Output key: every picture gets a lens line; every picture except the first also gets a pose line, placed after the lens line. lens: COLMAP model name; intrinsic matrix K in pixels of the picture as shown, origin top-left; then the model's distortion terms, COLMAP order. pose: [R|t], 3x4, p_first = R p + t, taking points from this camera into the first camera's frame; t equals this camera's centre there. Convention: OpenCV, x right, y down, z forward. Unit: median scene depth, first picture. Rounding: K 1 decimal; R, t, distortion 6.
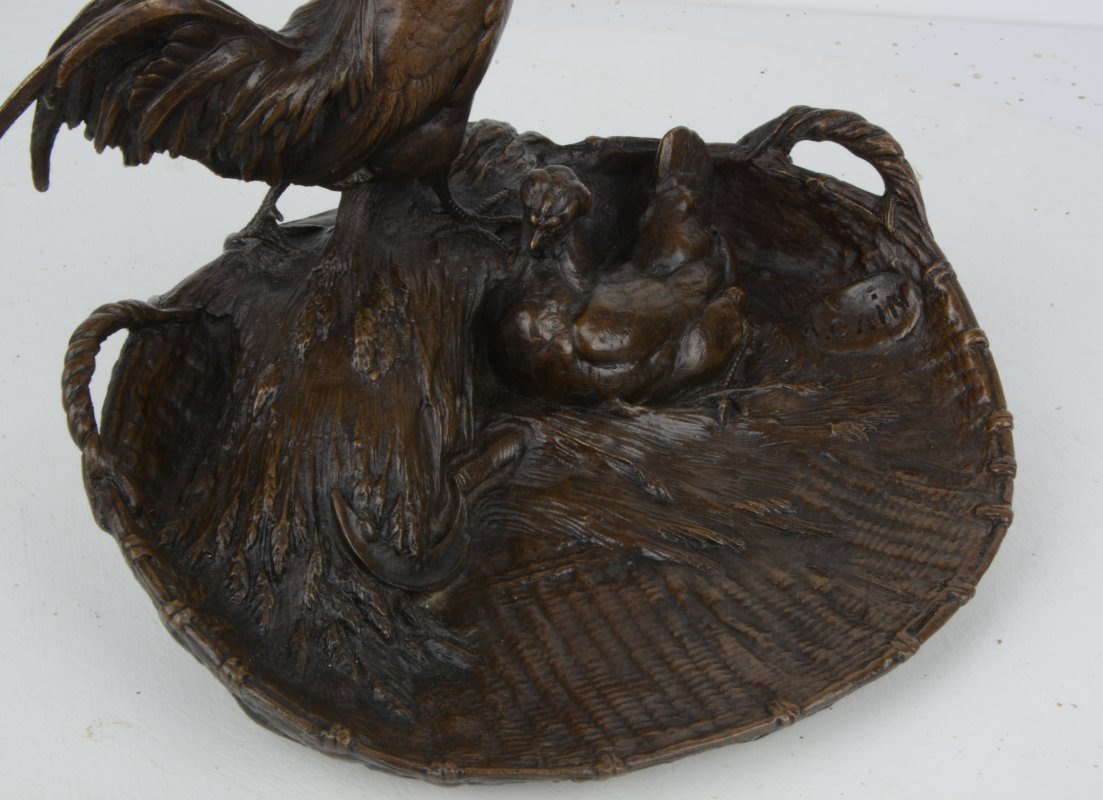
lens RADIAL K [[2147.9, 0, 551.5], [0, 2147.9, 400.0], [0, 0, 1]] dist [-0.020068, -0.129569]
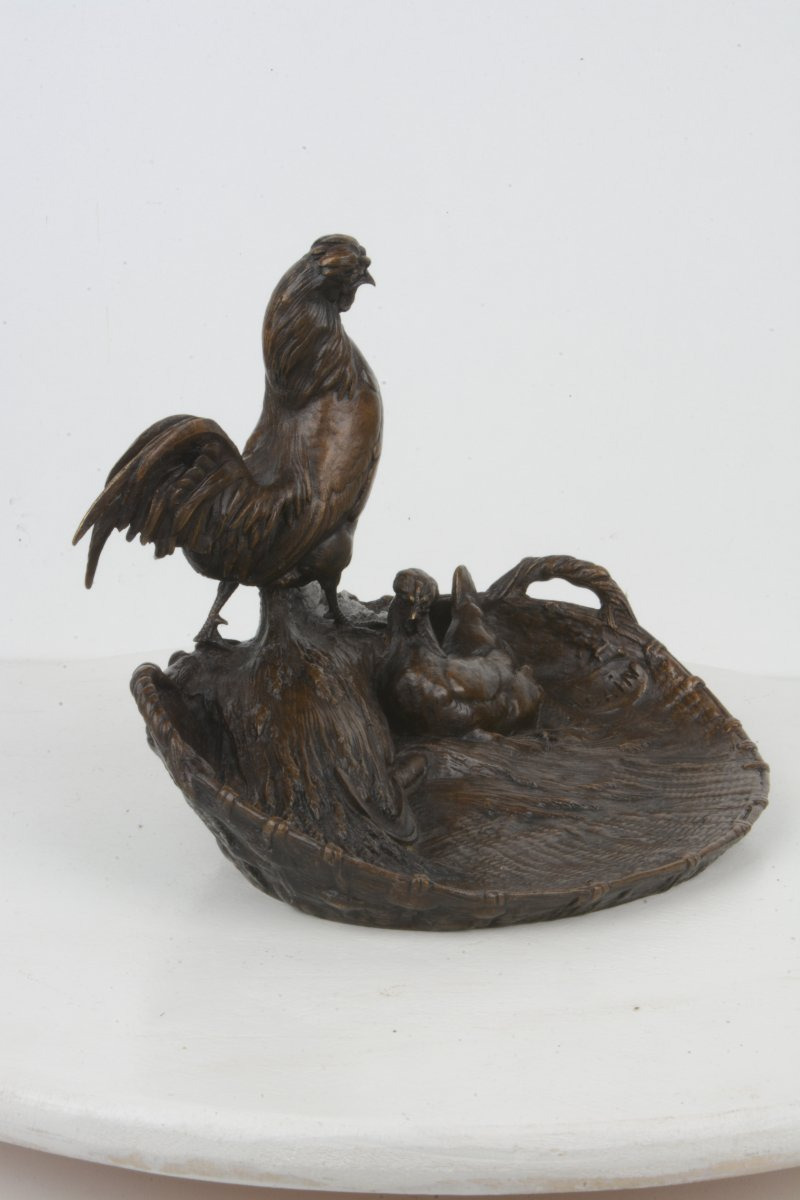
lens RADIAL K [[2504.0, 0, 400.0], [0, 2504.0, 600.0], [0, 0, 1]] dist [-0.022605, -0.025836]
pose [[0.939758, -0.079881, 0.332377, -0.561959], [0.200848, 0.915813, -0.347773, 0.486145], [-0.276614, 0.393580, 0.876687, -0.432719]]
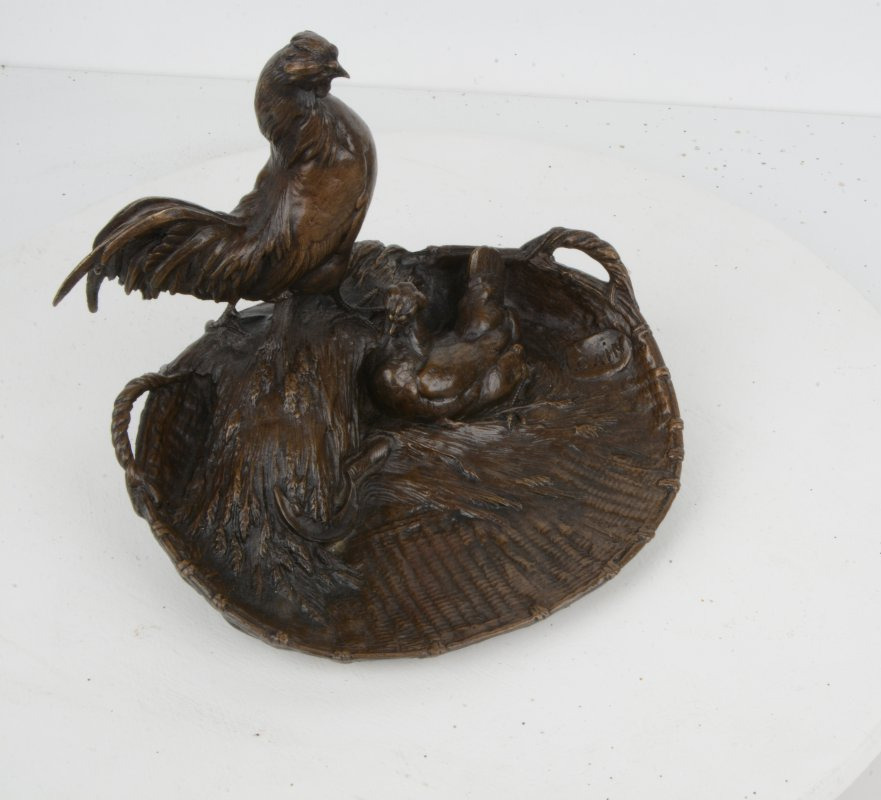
lens RADIAL K [[1624.7, 0, 529.9], [0, 1624.7, 400.4], [0, 0, 1]] dist [-0.032671, -0.084893]
pose [[0.999027, -0.021999, 0.038218, 0.050041], [0.018123, 0.994925, 0.098977, -0.143413], [-0.040201, -0.098188, 0.994356, -0.265009]]
